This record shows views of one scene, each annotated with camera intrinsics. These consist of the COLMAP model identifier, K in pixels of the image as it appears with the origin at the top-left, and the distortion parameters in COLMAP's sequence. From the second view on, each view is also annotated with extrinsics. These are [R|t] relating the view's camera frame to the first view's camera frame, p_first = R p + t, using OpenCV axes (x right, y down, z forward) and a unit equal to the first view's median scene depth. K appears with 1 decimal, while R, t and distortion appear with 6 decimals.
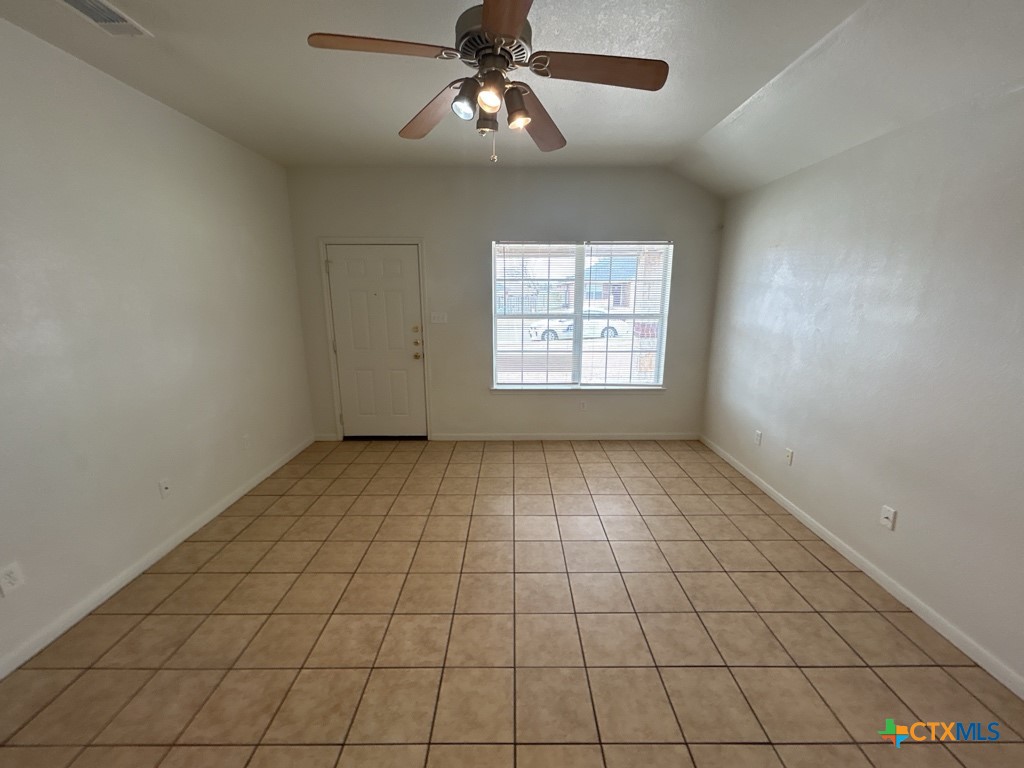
lens RADIAL K [[411.2, 0, 513.7], [0, 411.2, 387.8], [0, 0, 1]] dist [0.000861, 0.000116]
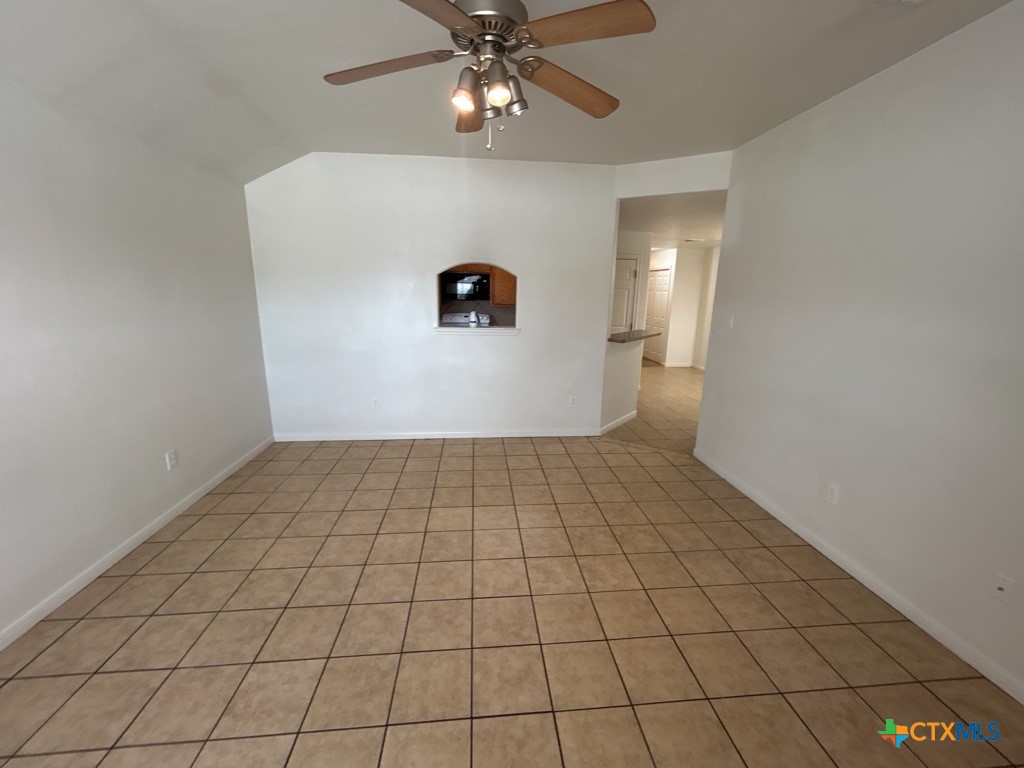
lens RADIAL K [[411.2, 0, 514.0], [0, 411.2, 381.1], [0, 0, 1]] dist [0.000861, 0.000116]
pose [[-0.995707, 0.003299, -0.092497, -0.009156], [-0.036958, 0.902063, 0.430018, -0.396885], [0.084857, 0.431591, -0.898069, 1.762471]]
